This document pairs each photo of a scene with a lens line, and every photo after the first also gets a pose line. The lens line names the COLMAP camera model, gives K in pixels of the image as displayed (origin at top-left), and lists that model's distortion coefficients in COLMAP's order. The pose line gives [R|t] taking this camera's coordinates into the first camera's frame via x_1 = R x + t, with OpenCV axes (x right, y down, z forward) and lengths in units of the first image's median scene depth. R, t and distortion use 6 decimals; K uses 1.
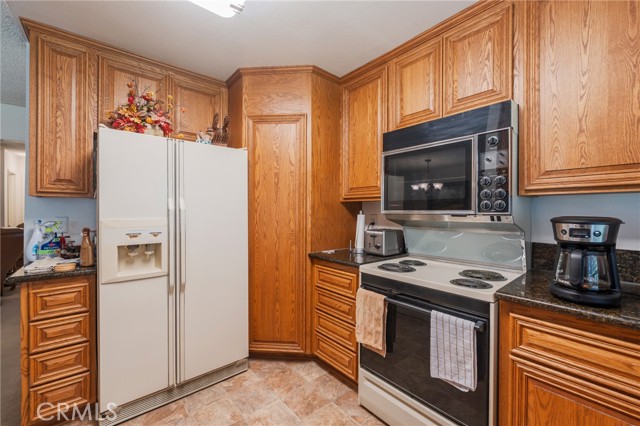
lens RADIAL K [[259.6, 0, 319.3], [0, 259.6, 212.2], [0, 0, 1]] dist [0.000518, -0.000058]
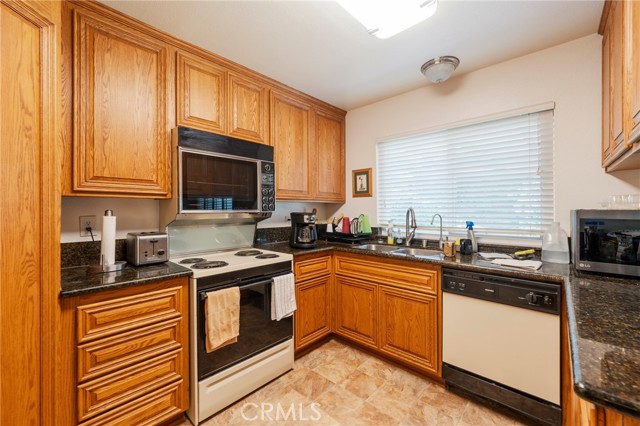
lens RADIAL K [[259.6, 0, 318.6], [0, 259.6, 209.5], [0, 0, 1]] dist [0.000518, -0.000058]
pose [[-0.106377, -0.002770, 0.994322, -0.735795], [0.007272, 0.999967, 0.003564, -0.008663], [-0.994299, 0.007610, -0.106354, 0.628491]]
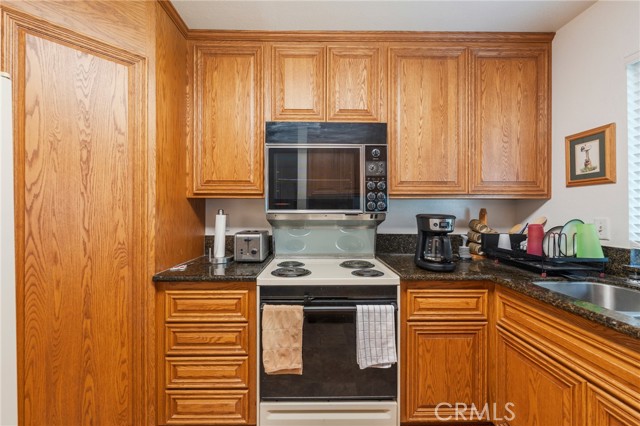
lens RADIAL K [[259.6, 0, 318.2], [0, 259.6, 211.4], [0, 0, 1]] dist [0.000518, -0.000058]
pose [[0.637456, -0.004864, 0.770472, -0.326103], [0.003904, 0.999988, 0.003083, -0.003312], [-0.770477, 0.001042, 0.637467, 0.317433]]
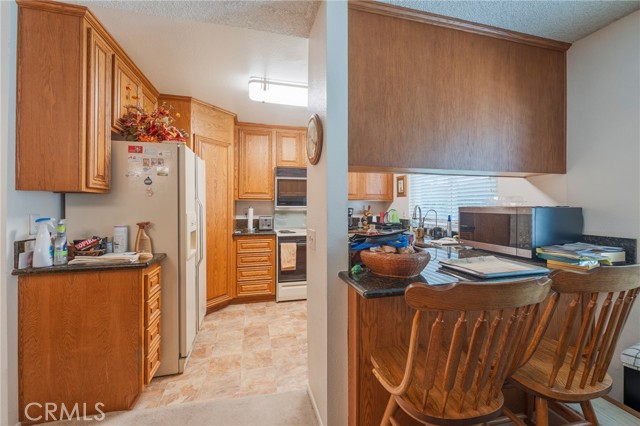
lens RADIAL K [[259.6, 0, 316.2], [0, 259.6, 207.1], [0, 0, 1]] dist [0.000518, -0.000058]
pose [[0.457196, -0.005134, 0.889351, -1.408458], [0.003979, 0.999985, 0.003727, -0.004773], [-0.889357, 0.001835, 0.457210, -0.180466]]
